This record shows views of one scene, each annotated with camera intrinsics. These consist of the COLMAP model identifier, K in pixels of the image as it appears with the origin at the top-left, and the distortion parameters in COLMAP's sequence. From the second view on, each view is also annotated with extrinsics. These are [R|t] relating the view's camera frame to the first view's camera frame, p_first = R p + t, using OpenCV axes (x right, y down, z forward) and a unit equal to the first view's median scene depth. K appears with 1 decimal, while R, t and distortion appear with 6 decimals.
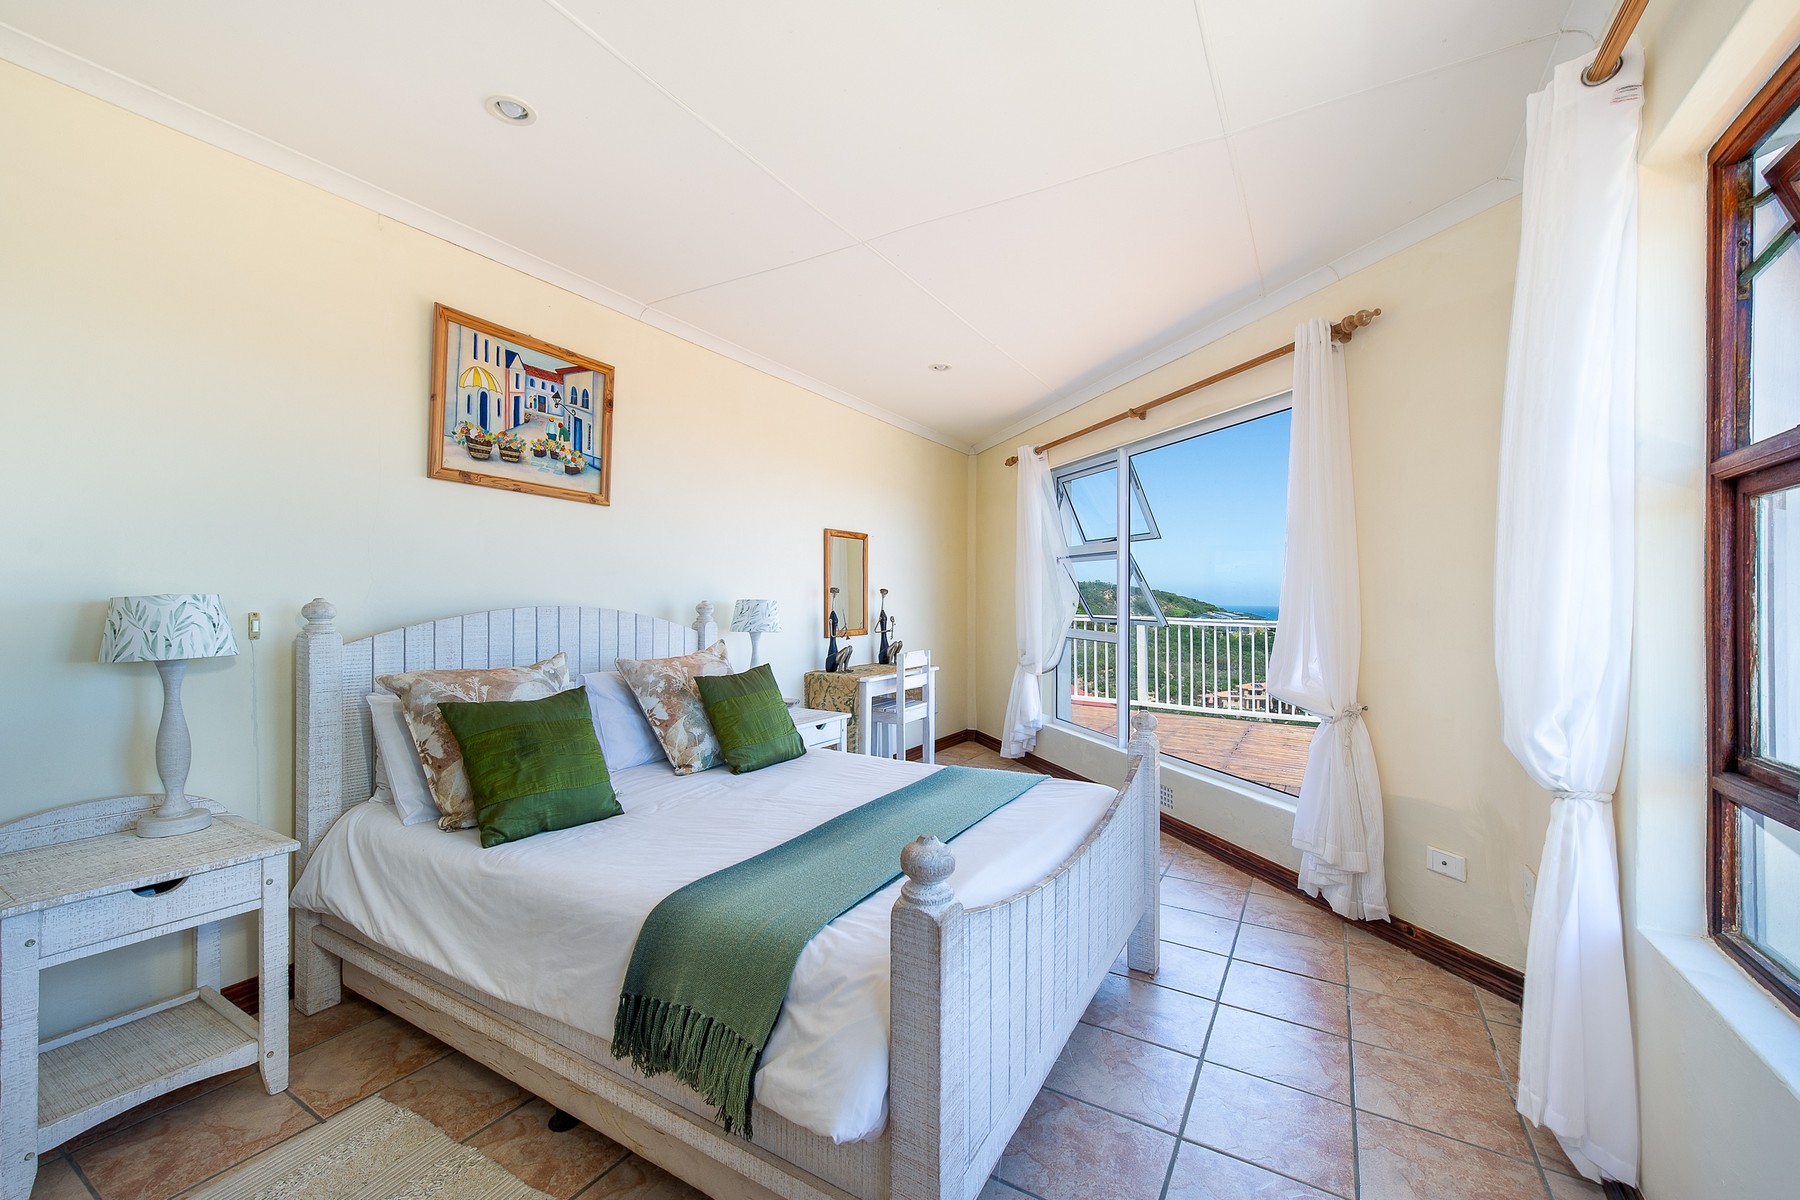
lens RADIAL K [[717.3, 0, 904.2], [0, 717.3, 591.1], [0, 0, 1]] dist [0.001211, -0.000045]
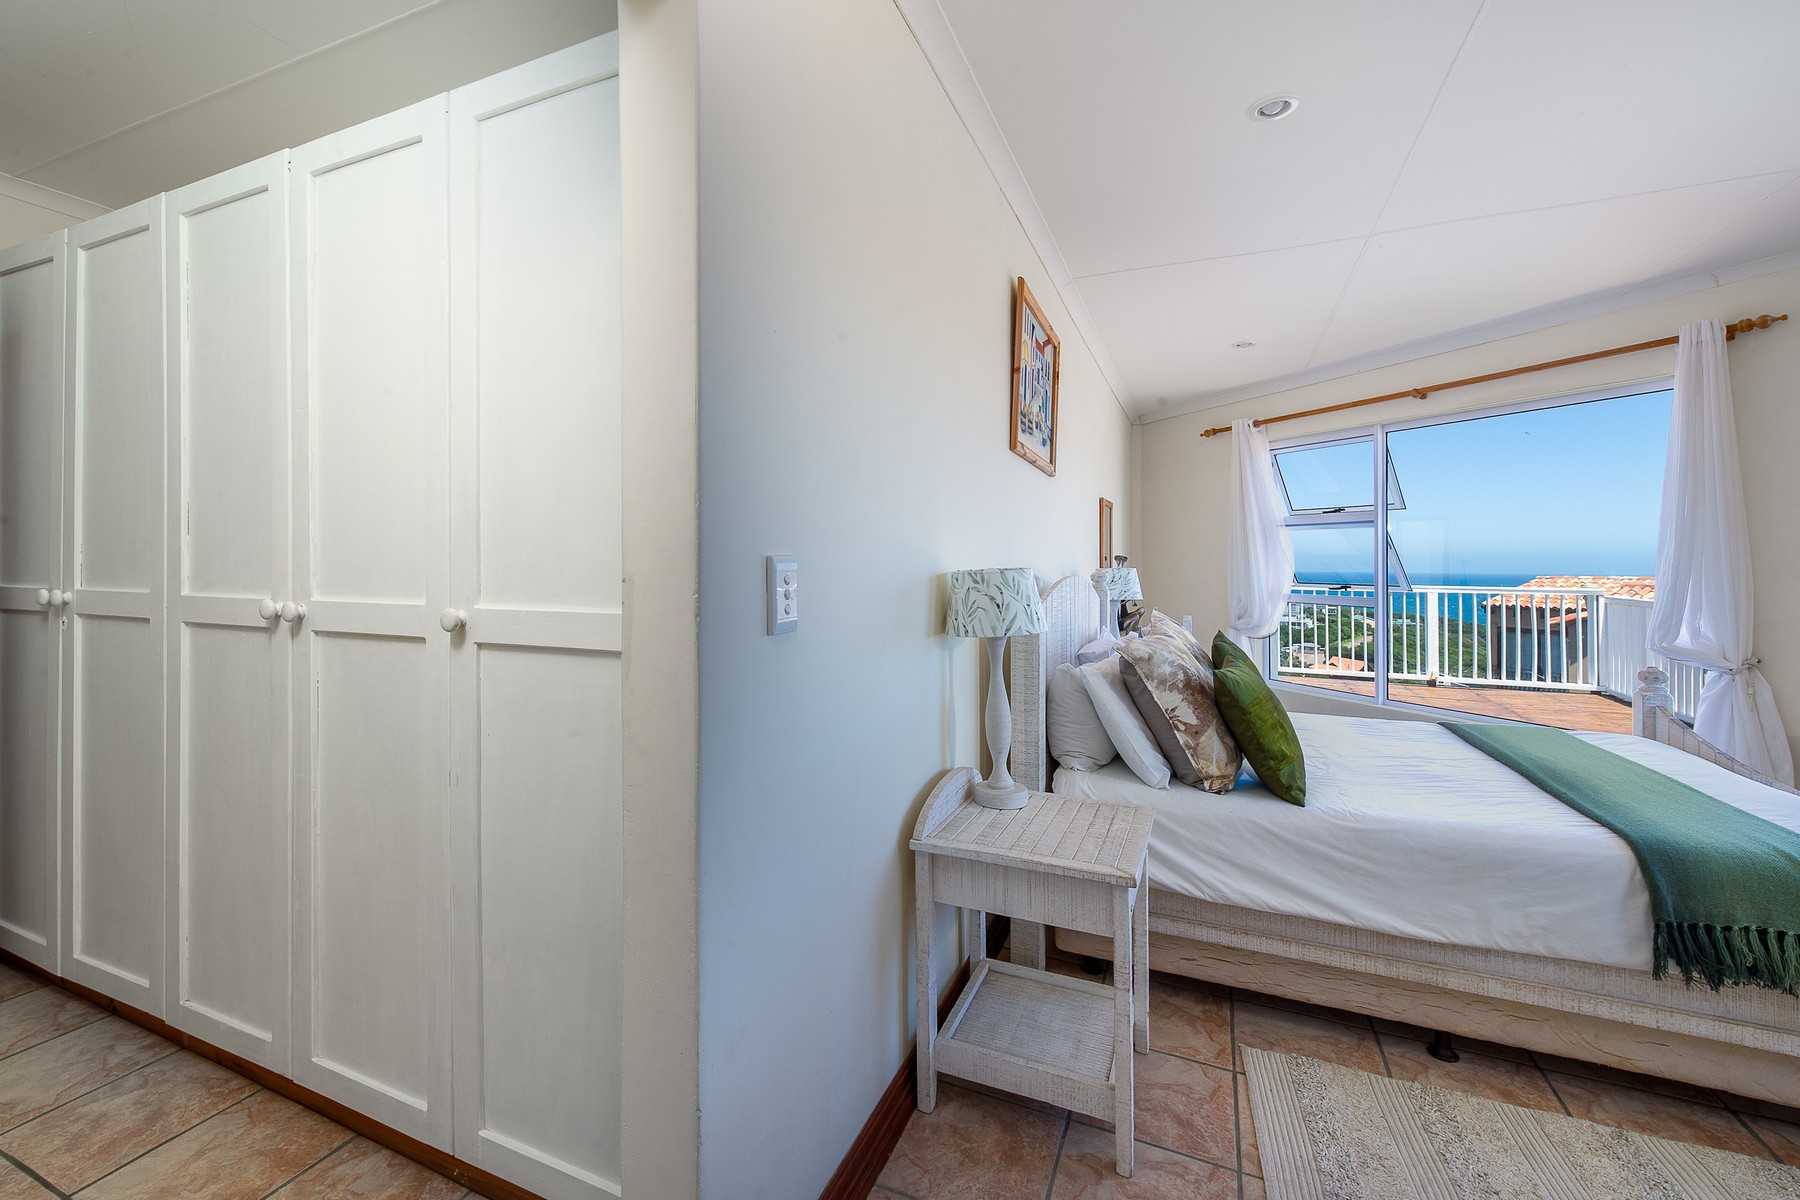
lens RADIAL K [[738.0, 0, 897.1], [0, 738.0, 549.7], [0, 0, 1]] dist [0.001386, -0.000103]
pose [[0.993007, -0.001092, 0.118046, -0.841300], [0.001882, 0.999977, -0.006579, -0.009630], [-0.118036, 0.006755, 0.992986, -0.008824]]
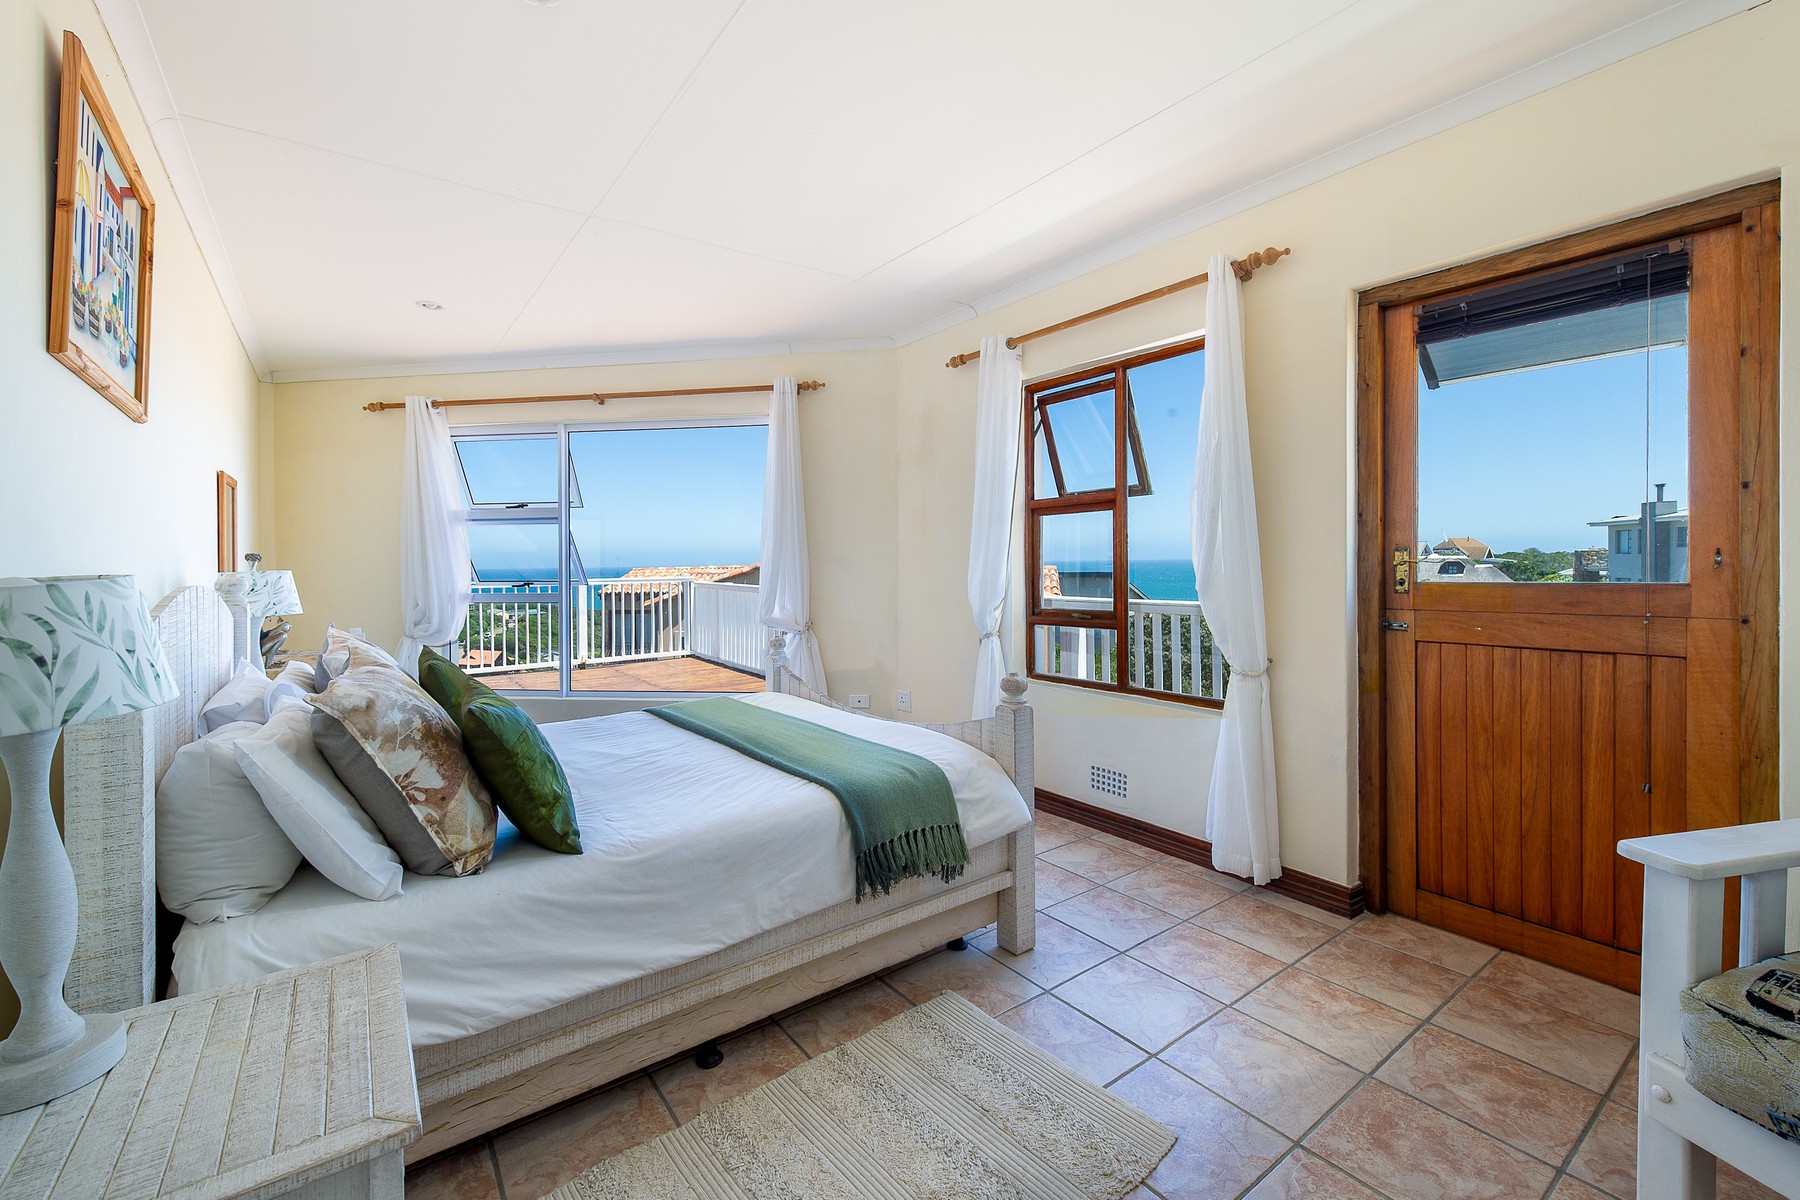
lens RADIAL K [[730.5, 0, 842.8], [0, 730.5, 550.7], [0, 0, 1]] dist [0.007510, -0.000634]
pose [[0.435186, -0.006381, 0.900318, -0.801348], [0.008842, 0.999957, 0.002813, -0.006570], [-0.900297, 0.006736, 0.435224, 0.208045]]
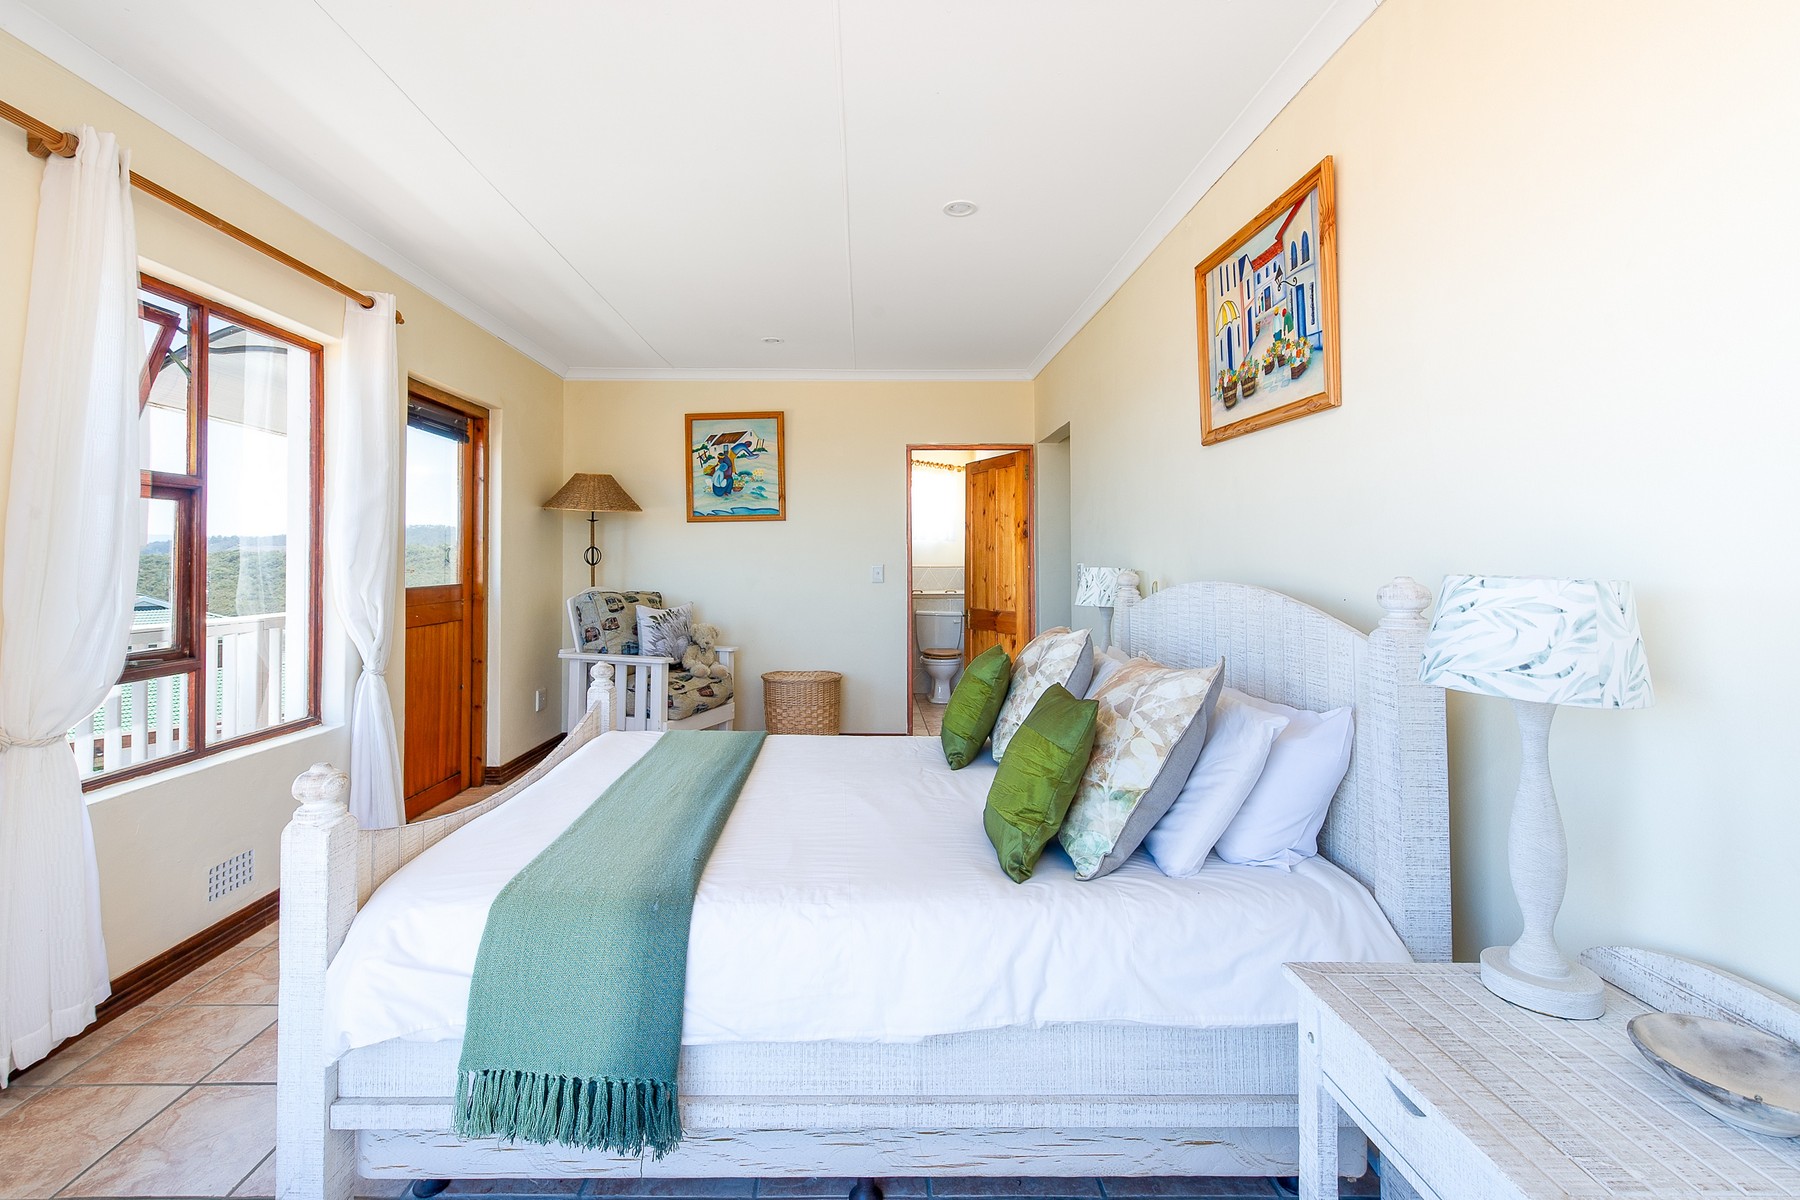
lens RADIAL K [[788.6, 0, 870.9], [0, 788.6, 536.8], [0, 0, 1]] dist [0.006246, -0.000412]
pose [[-0.877844, -0.020250, -0.478519, 0.218128], [-0.000432, 0.999139, -0.041489, 0.009246], [0.478947, -0.036214, -0.877097, 1.521473]]
